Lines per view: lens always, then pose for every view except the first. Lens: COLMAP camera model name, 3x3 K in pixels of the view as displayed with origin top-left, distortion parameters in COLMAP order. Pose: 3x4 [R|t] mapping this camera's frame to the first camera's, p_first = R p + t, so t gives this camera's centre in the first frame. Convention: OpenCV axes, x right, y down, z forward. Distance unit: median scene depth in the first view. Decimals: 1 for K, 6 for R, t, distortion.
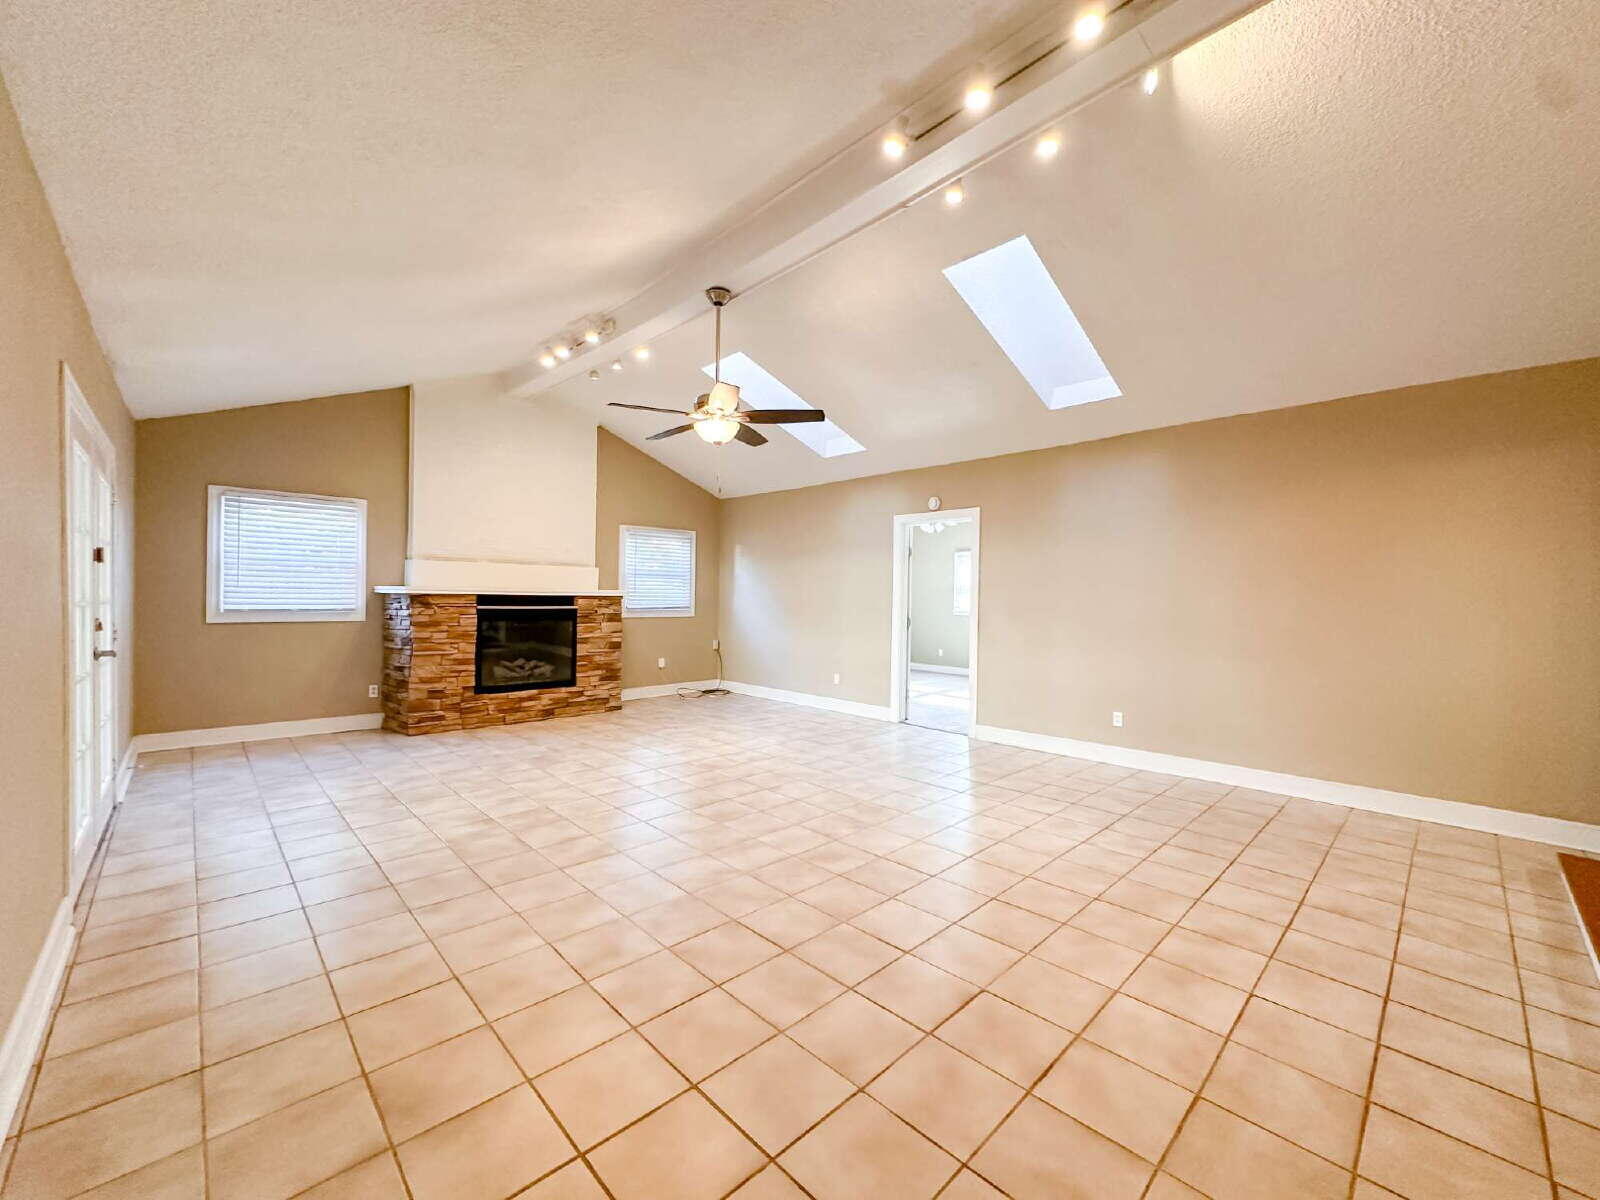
lens RADIAL K [[636.9, 0, 801.7], [0, 636.9, 599.3], [0, 0, 1]] dist [-0.005563, 0.000588]
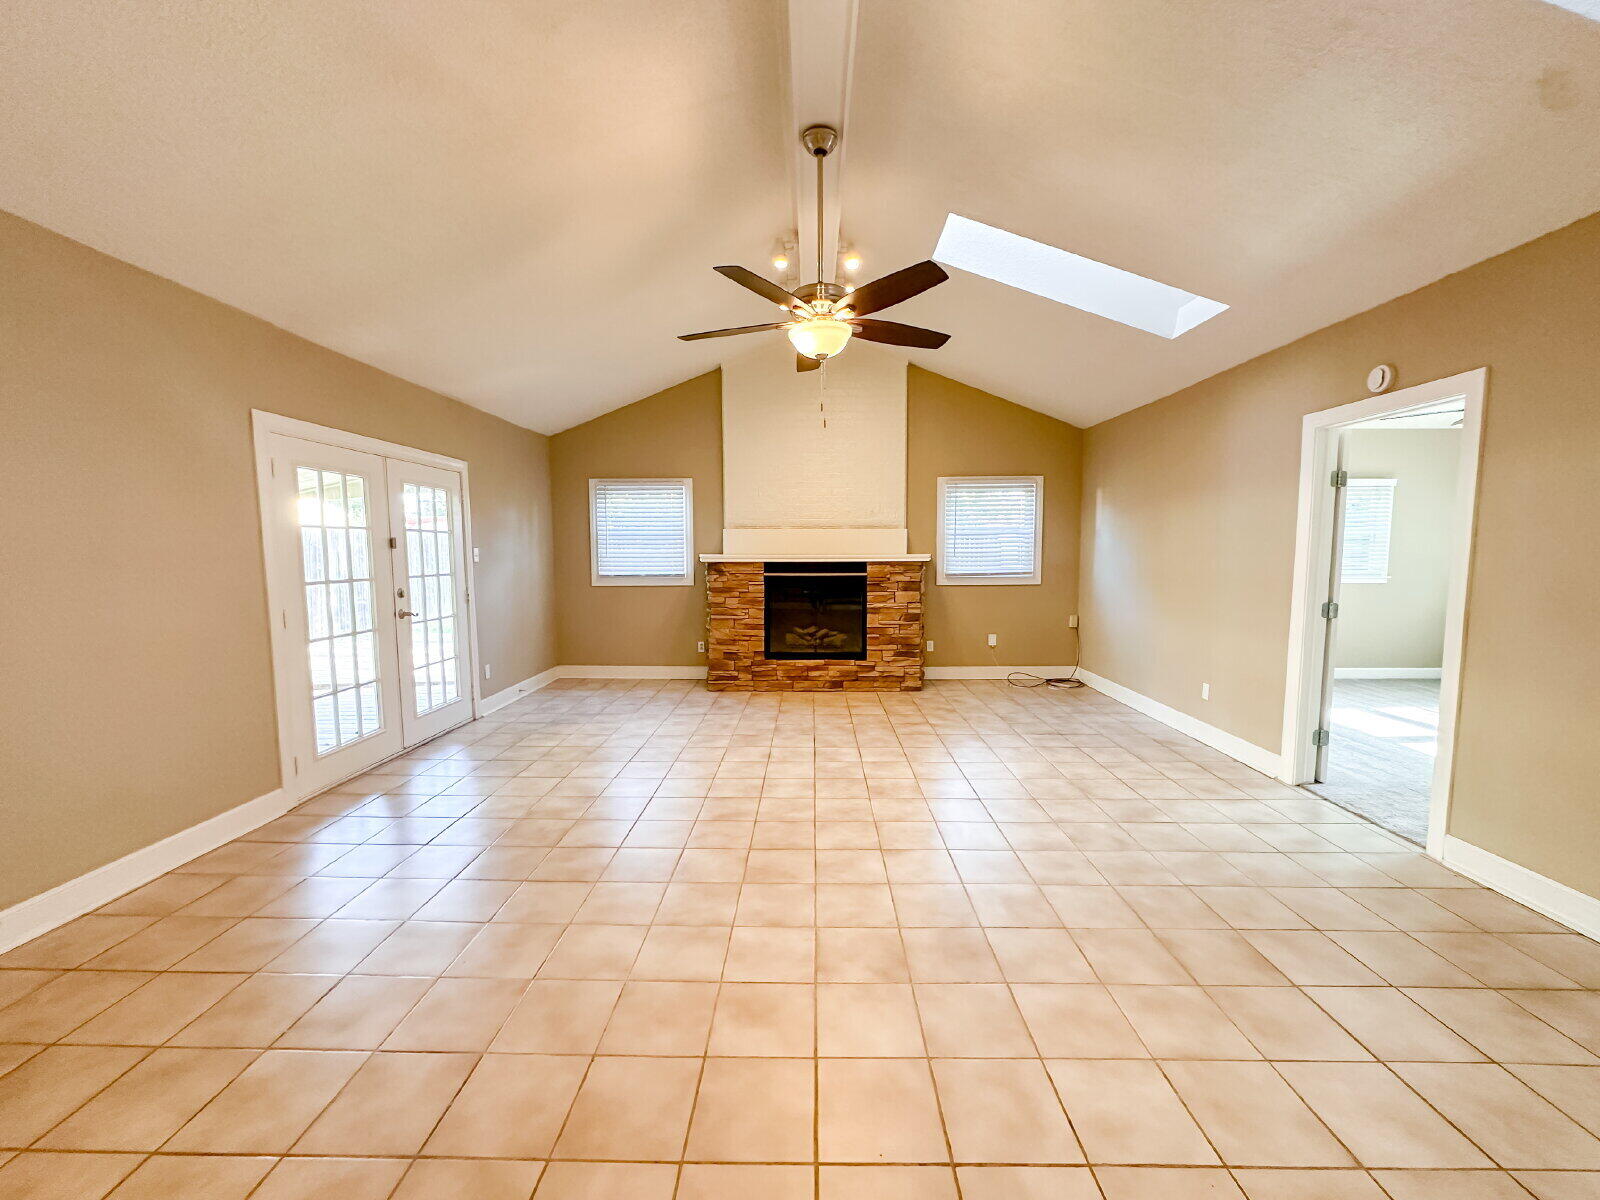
lens RADIAL K [[636.9, 0, 801.7], [0, 636.9, 599.3], [0, 0, 1]] dist [-0.005563, 0.000588]
pose [[0.705883, 0.040421, -0.707174, 0.243579], [0.010346, 0.997676, 0.067353, -0.015066], [0.708253, -0.054860, 0.703824, 0.310415]]
